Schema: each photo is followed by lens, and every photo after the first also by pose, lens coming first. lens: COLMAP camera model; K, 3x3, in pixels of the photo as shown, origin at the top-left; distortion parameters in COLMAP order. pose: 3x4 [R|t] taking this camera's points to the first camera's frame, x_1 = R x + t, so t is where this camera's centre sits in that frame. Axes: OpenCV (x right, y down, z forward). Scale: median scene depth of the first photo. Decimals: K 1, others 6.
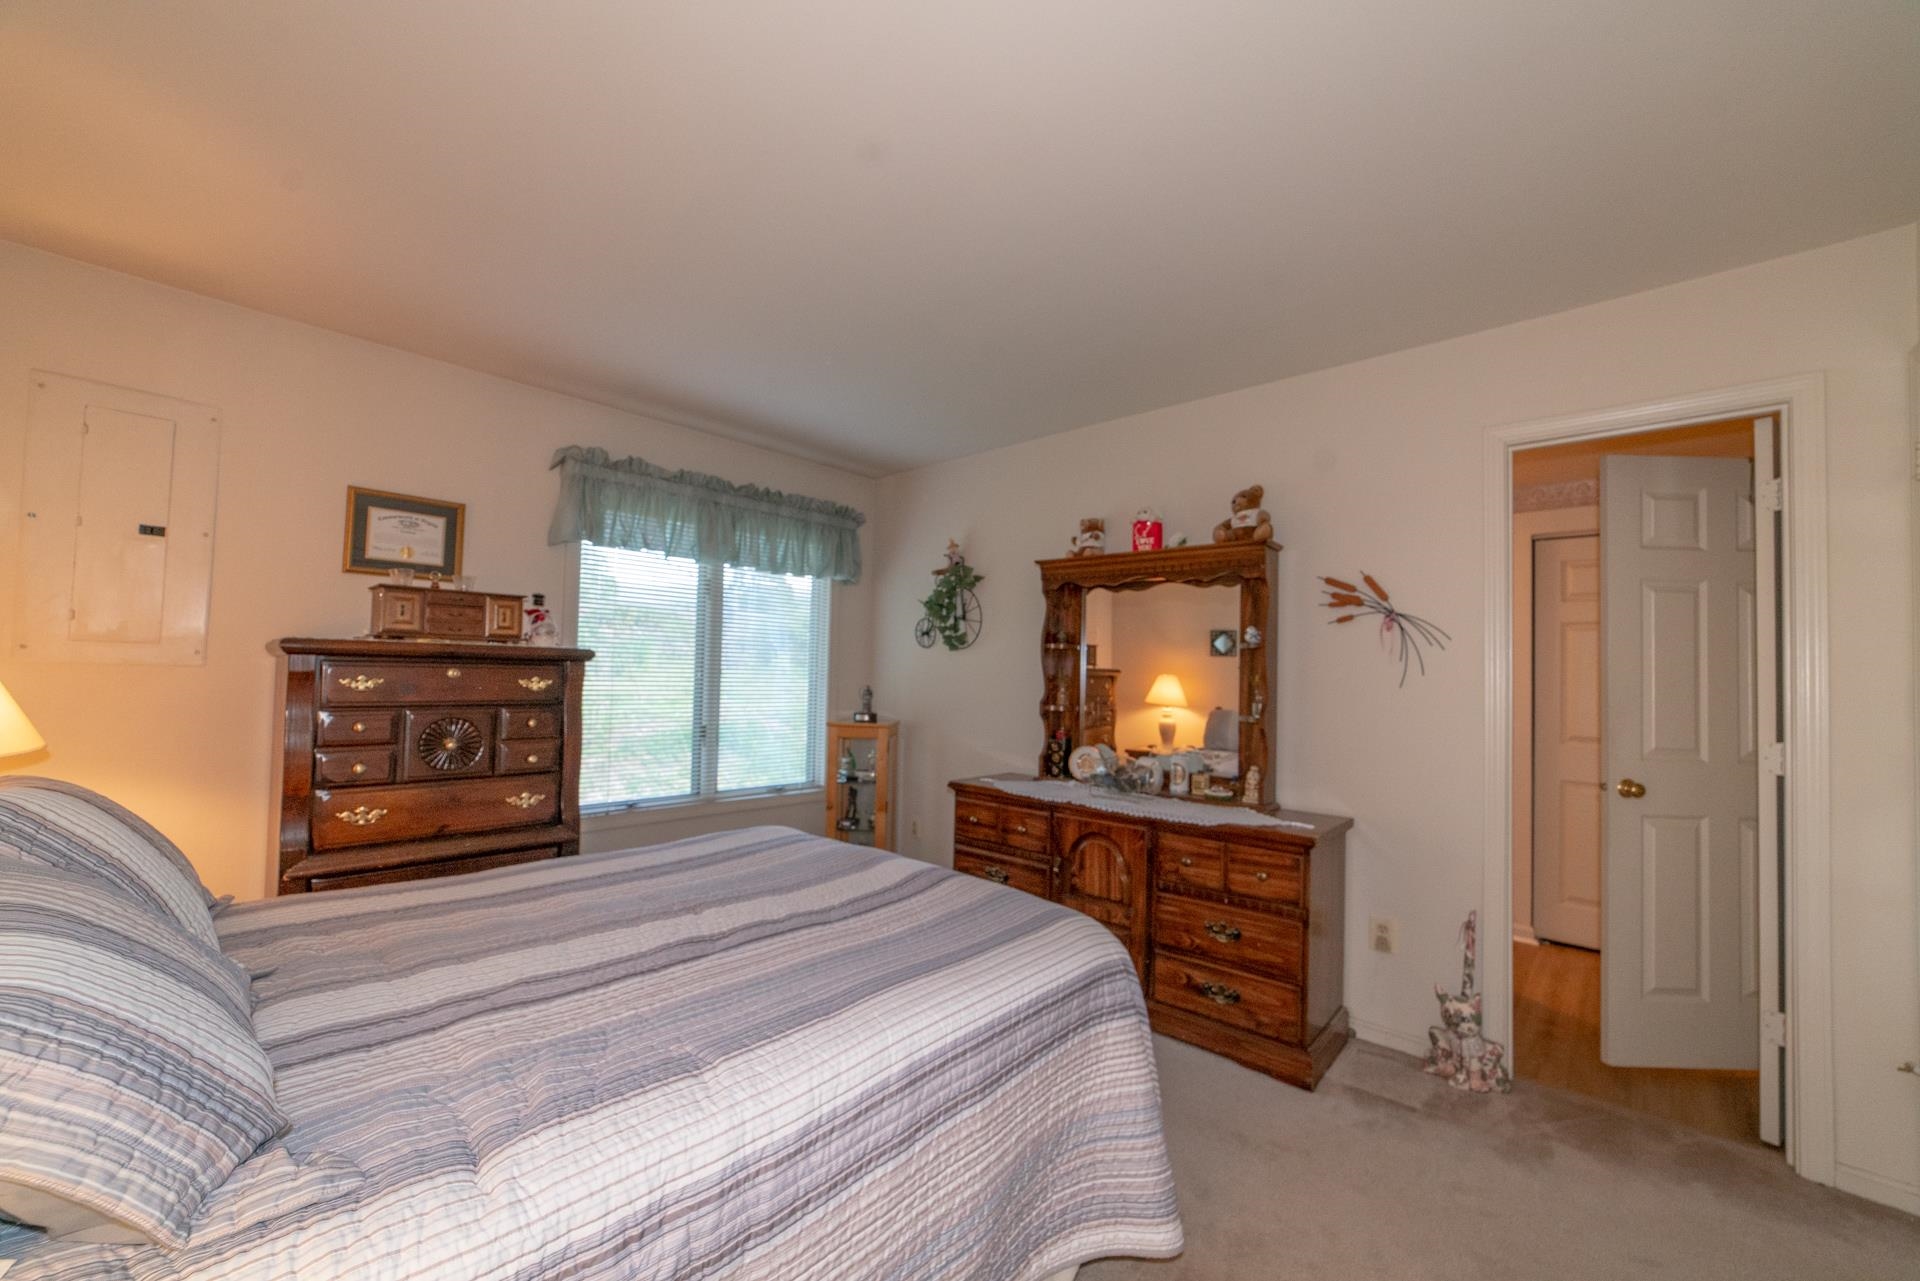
lens RADIAL K [[736.8, 0, 963.5], [0, 736.8, 652.1], [0, 0, 1]] dist [-0.024634, 0.008769]
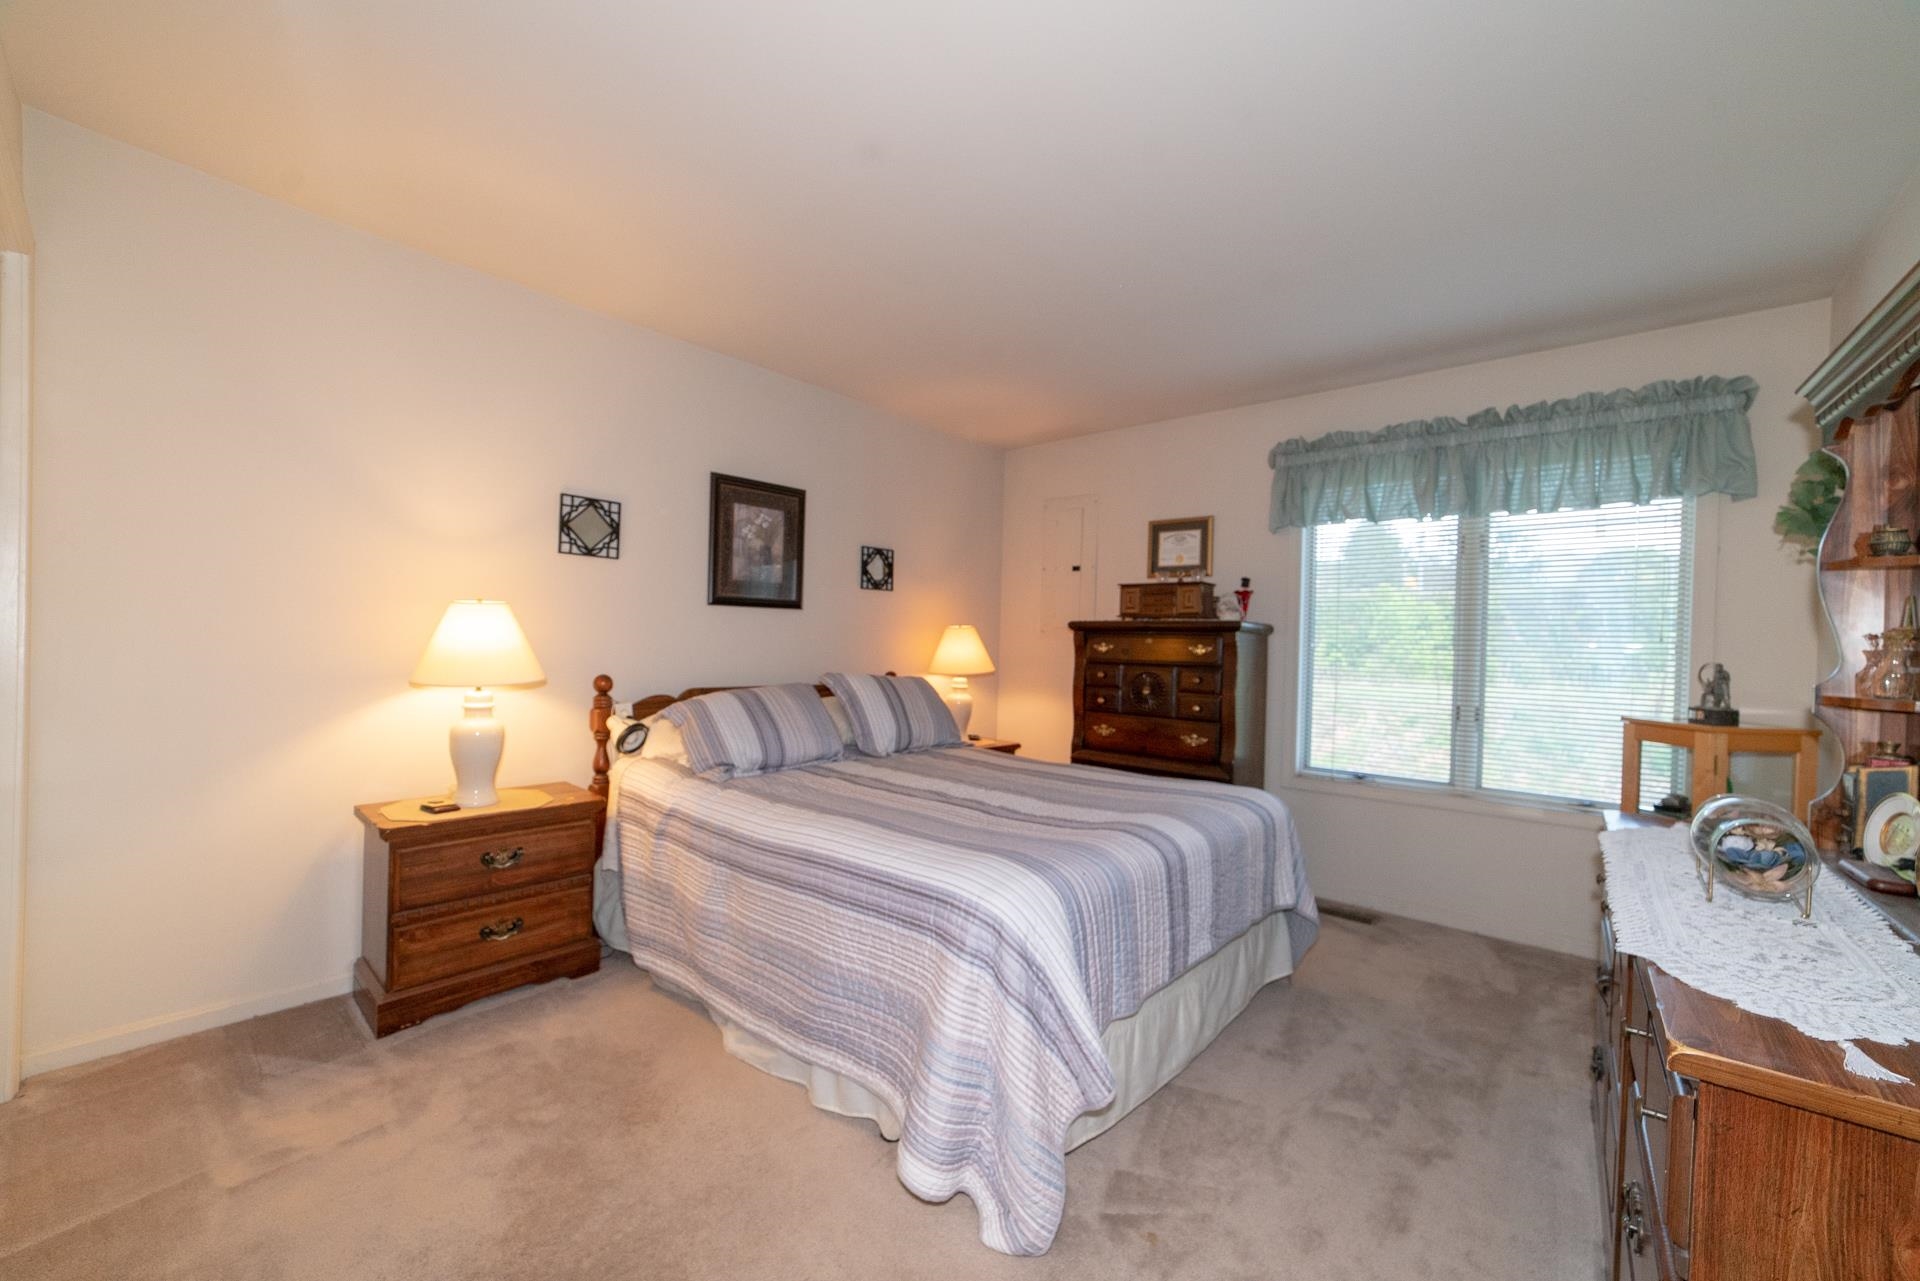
lens RADIAL K [[736.8, 0, 963.5], [0, 736.8, 652.1], [0, 0, 1]] dist [-0.024634, 0.008769]
pose [[0.021445, -0.007940, -0.999738, 0.652463], [0.006761, 0.999947, -0.007797, 0.052542], [0.999747, -0.006592, 0.021498, 0.537040]]
